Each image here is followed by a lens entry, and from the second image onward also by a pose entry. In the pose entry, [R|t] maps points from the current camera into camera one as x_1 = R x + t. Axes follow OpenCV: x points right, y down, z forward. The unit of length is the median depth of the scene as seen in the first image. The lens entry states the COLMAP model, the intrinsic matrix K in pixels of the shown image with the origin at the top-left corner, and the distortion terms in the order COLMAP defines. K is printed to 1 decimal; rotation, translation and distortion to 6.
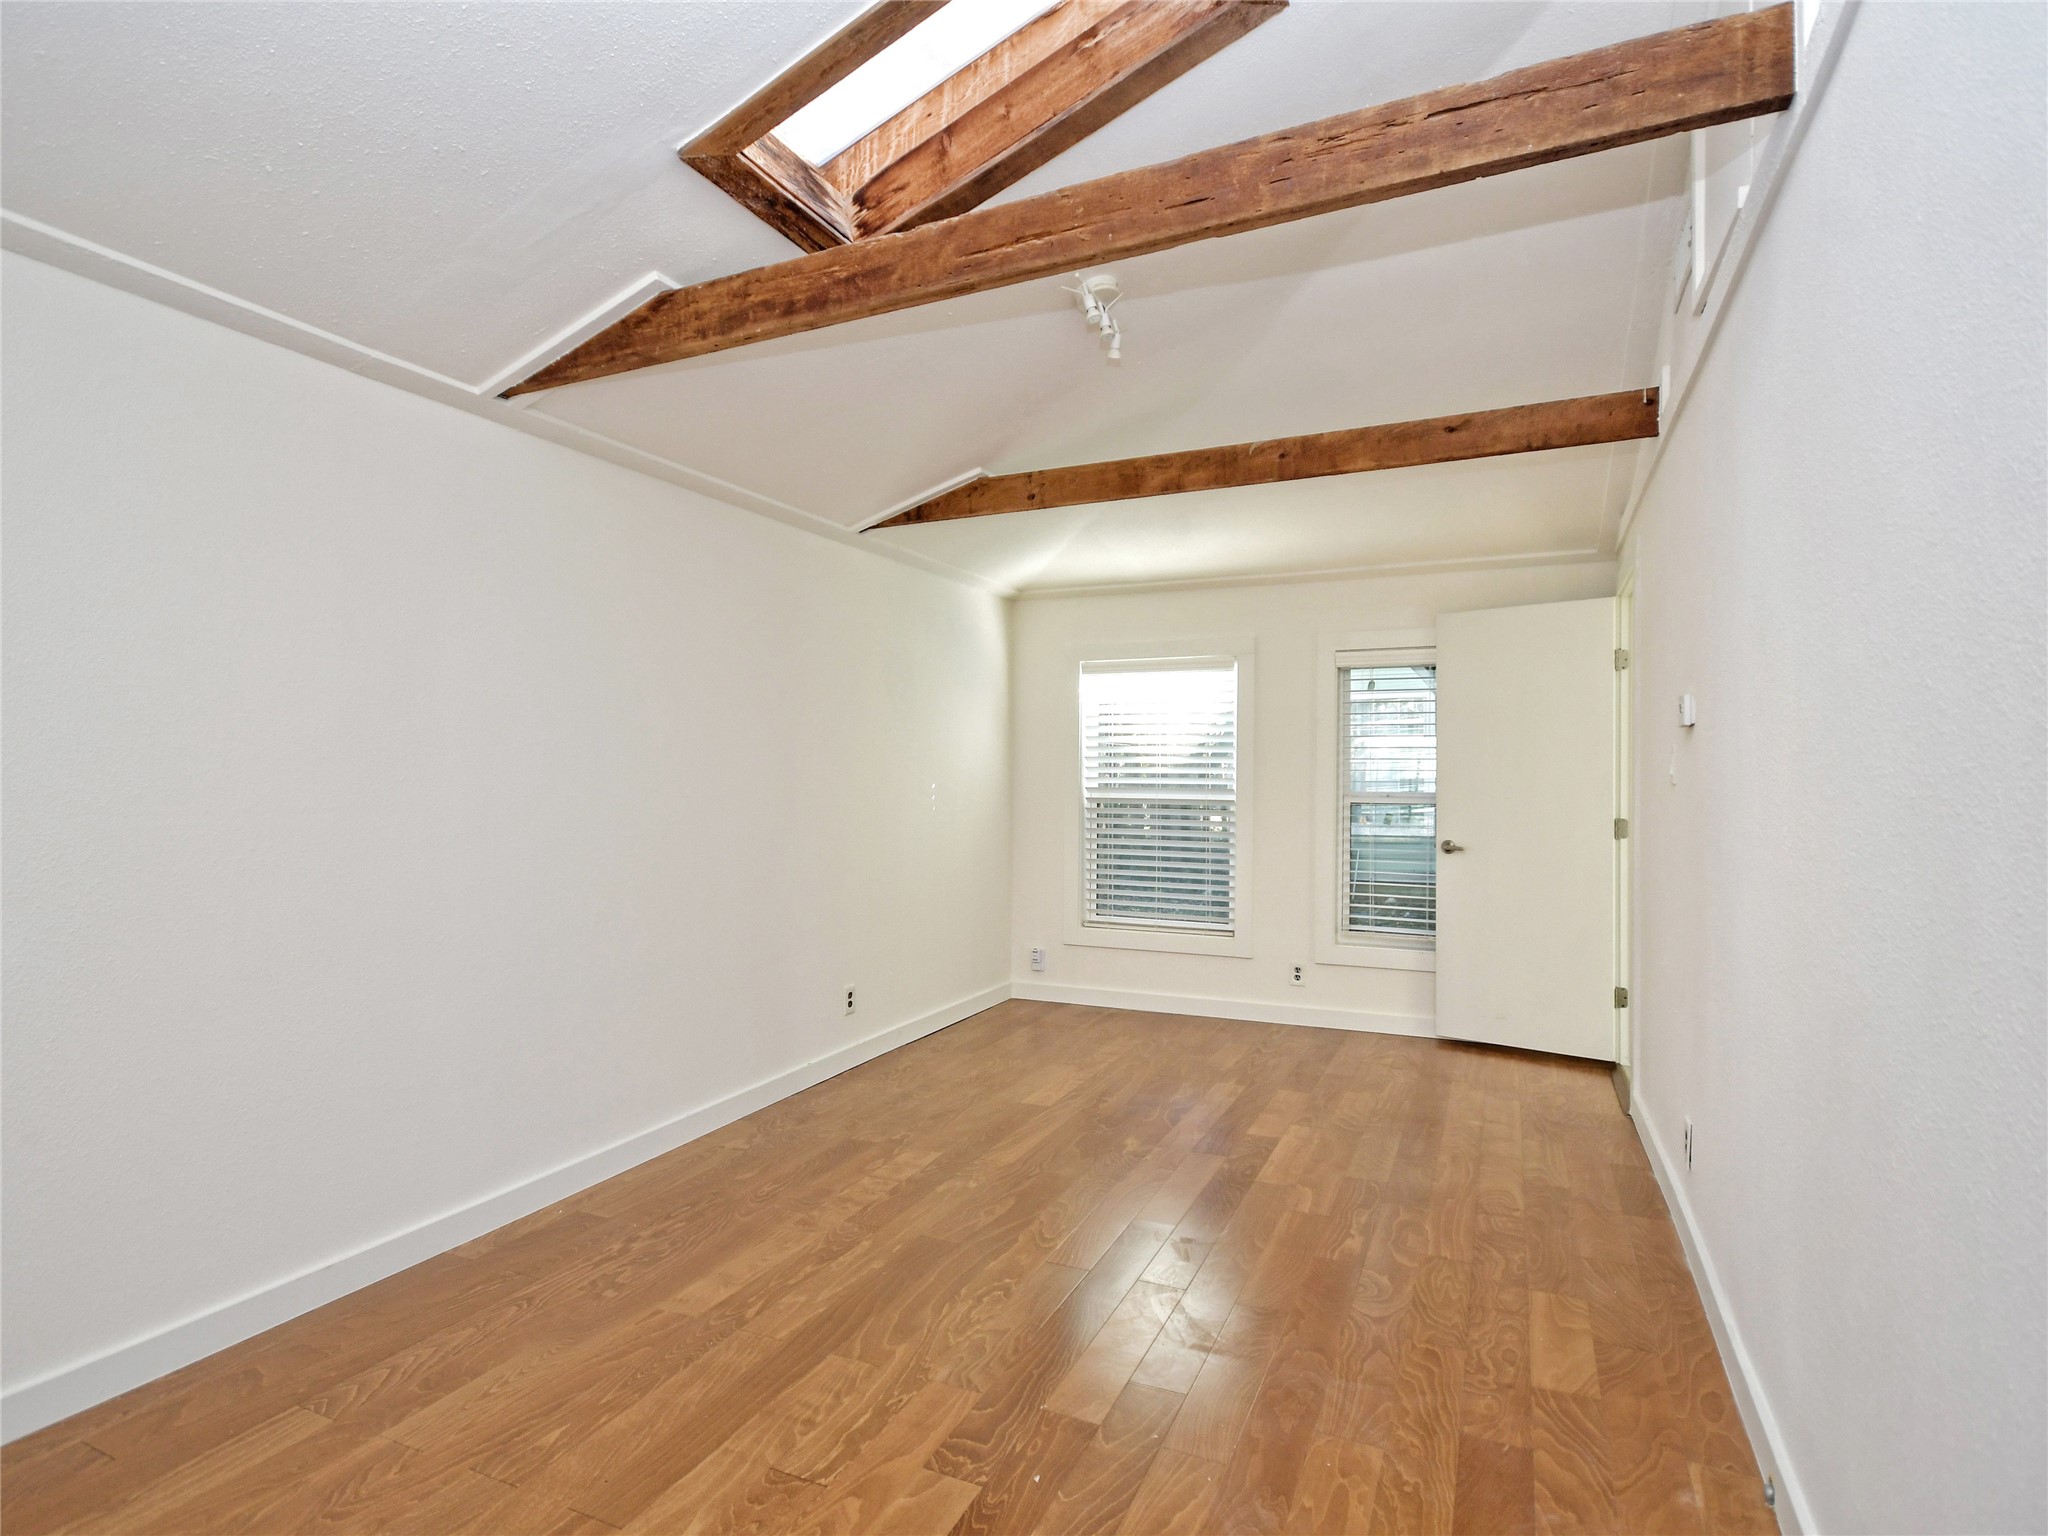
lens RADIAL K [[1052.2, 0, 1024.0], [0, 1052.2, 768.0], [0, 0, 1]] dist [-0.005304, 0.001274]
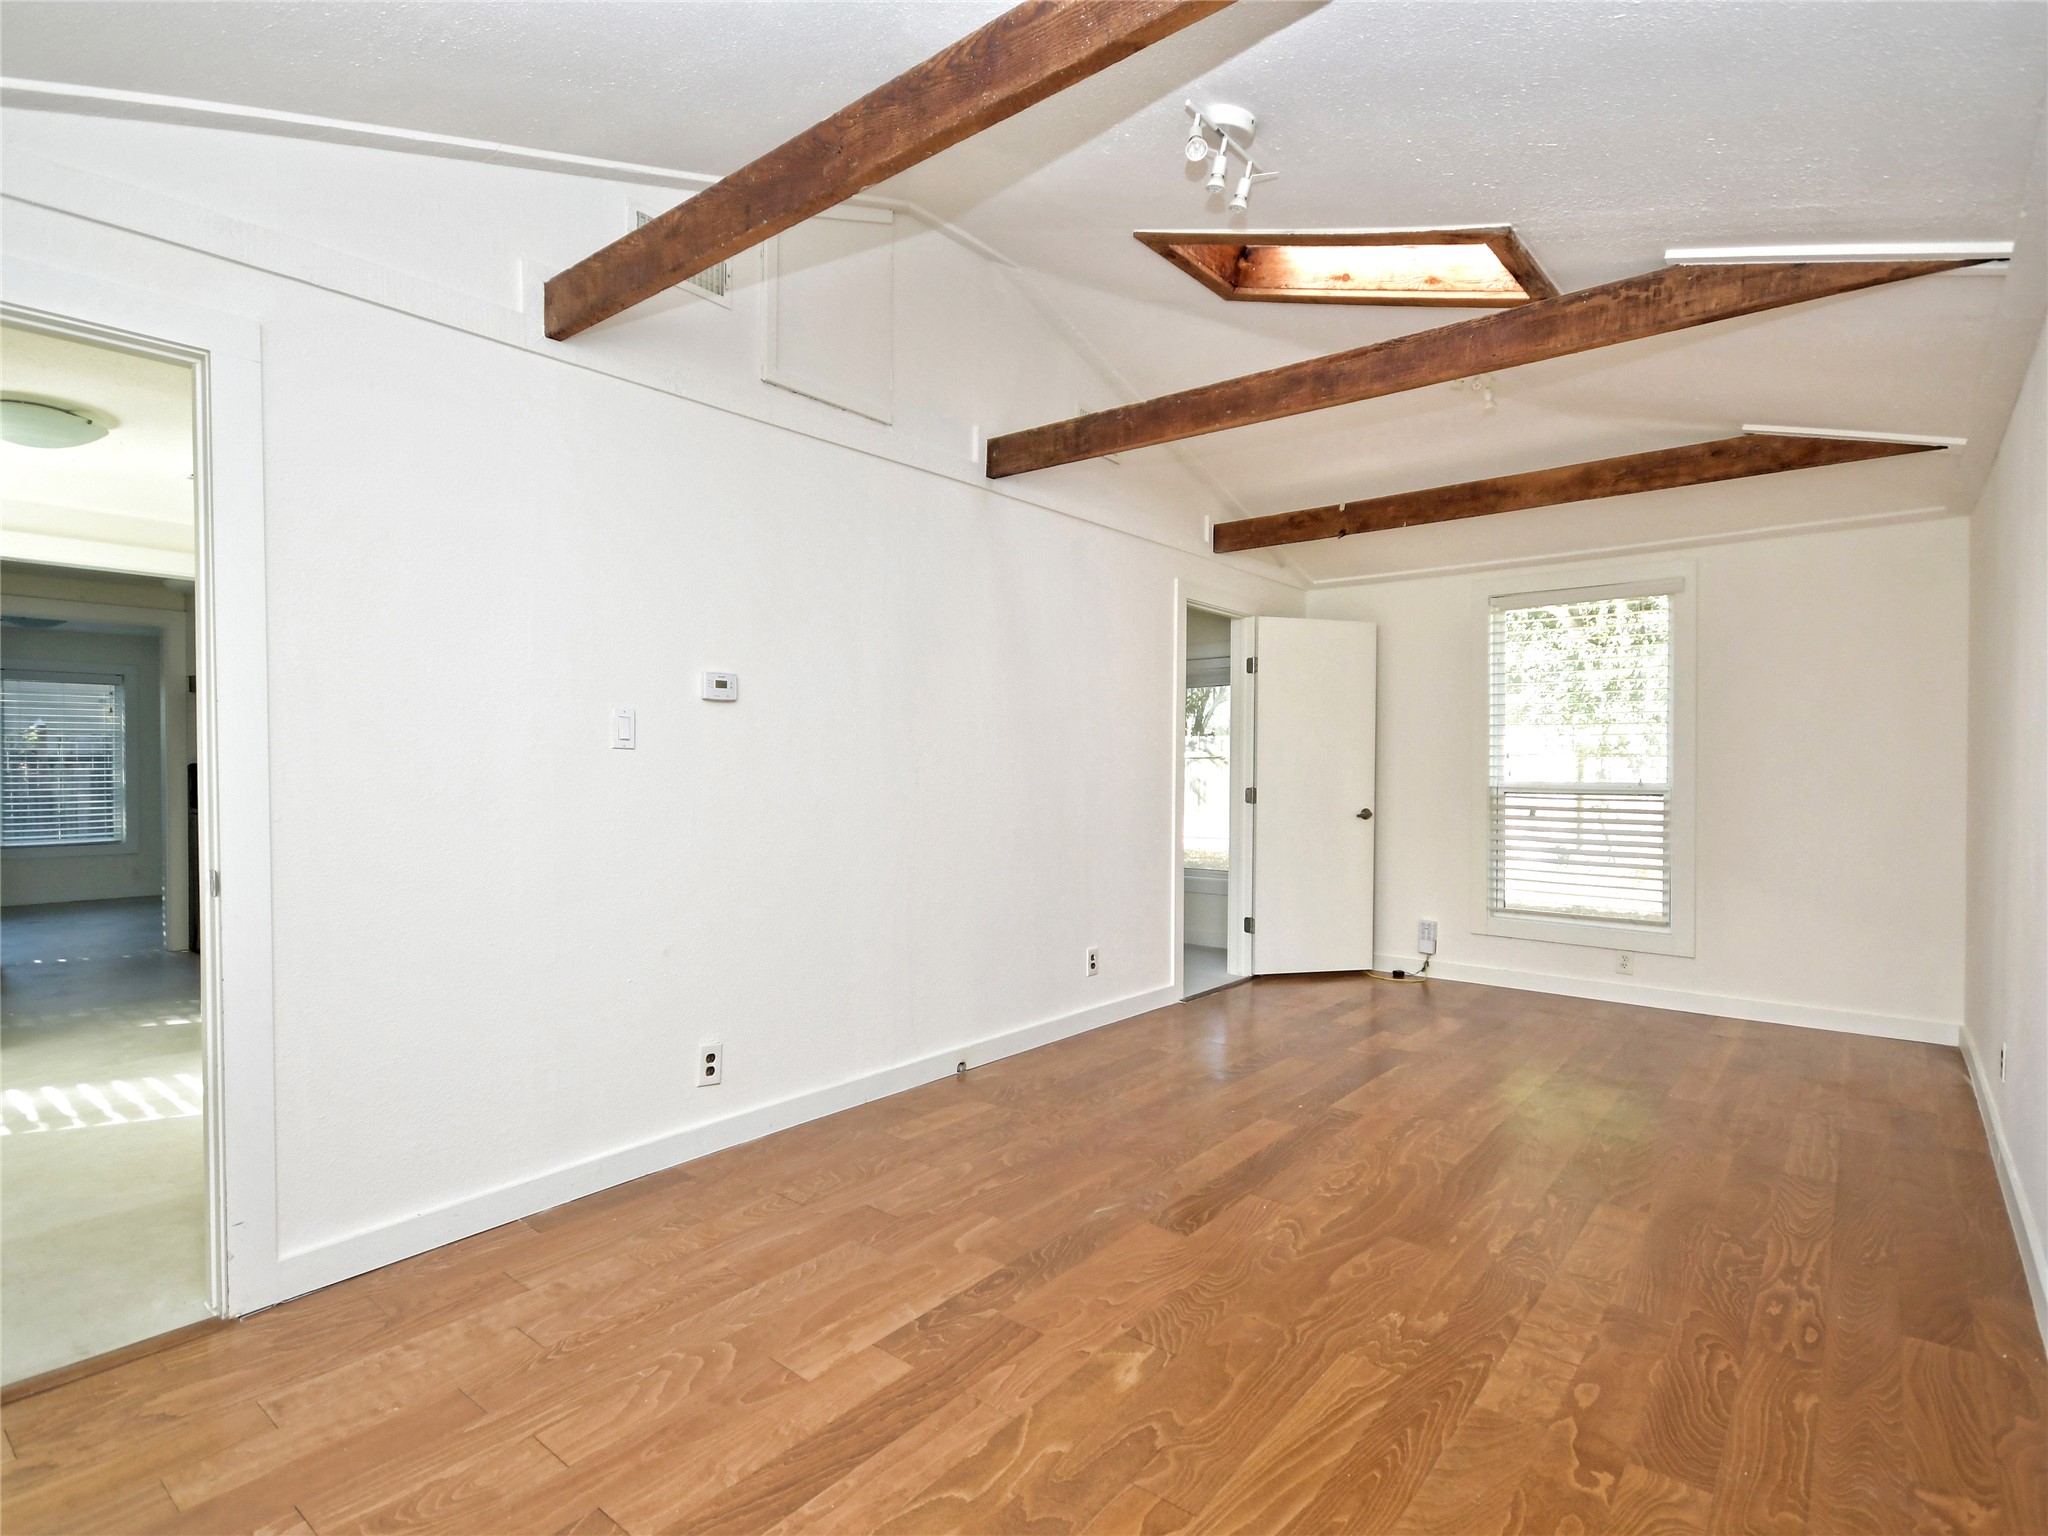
lens RADIAL K [[1024.3, 0, 1024.6], [0, 1024.3, 803.8], [0, 0, 1]] dist [0.015651, -0.017123]
pose [[-0.968897, -0.009493, 0.247284, 0.024420], [-0.002830, 0.999624, 0.027285, 0.036395], [-0.247450, 0.025736, -0.968559, 1.708922]]
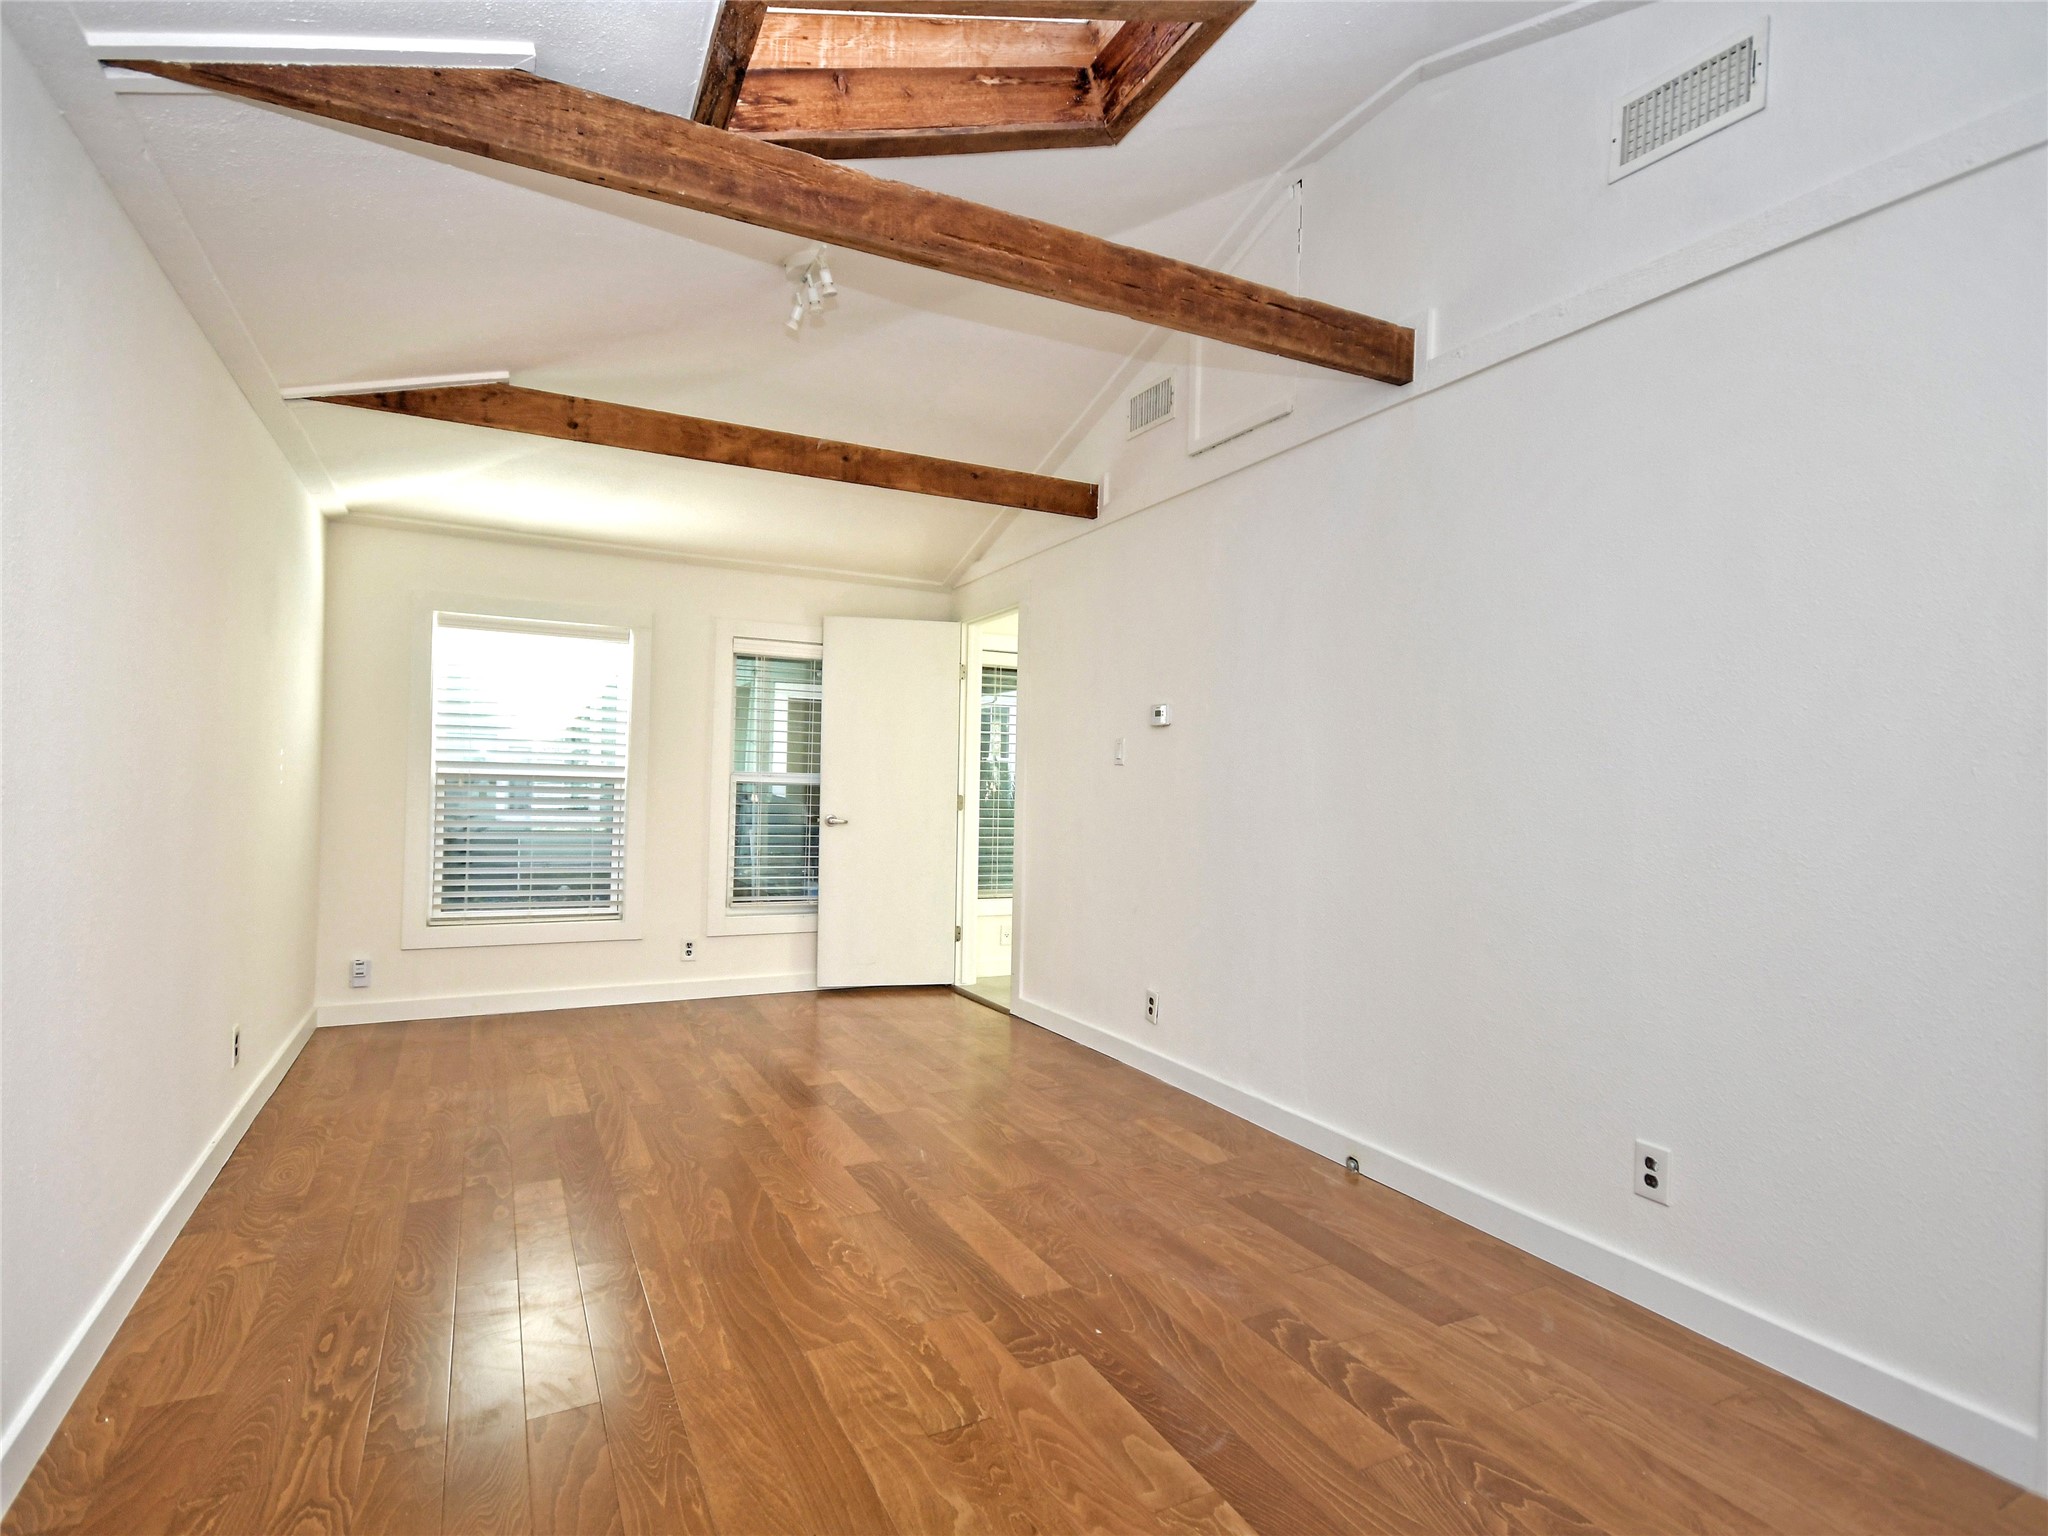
lens RADIAL K [[1052.2, 0, 1024.0], [0, 1052.2, 768.0], [0, 0, 1]] dist [-0.005304, 0.001274]
pose [[0.614376, 0.022774, 0.788684, -0.567750], [-0.027320, 0.999598, -0.007583, 0.031903], [-0.788540, -0.016888, 0.614752, 0.202061]]
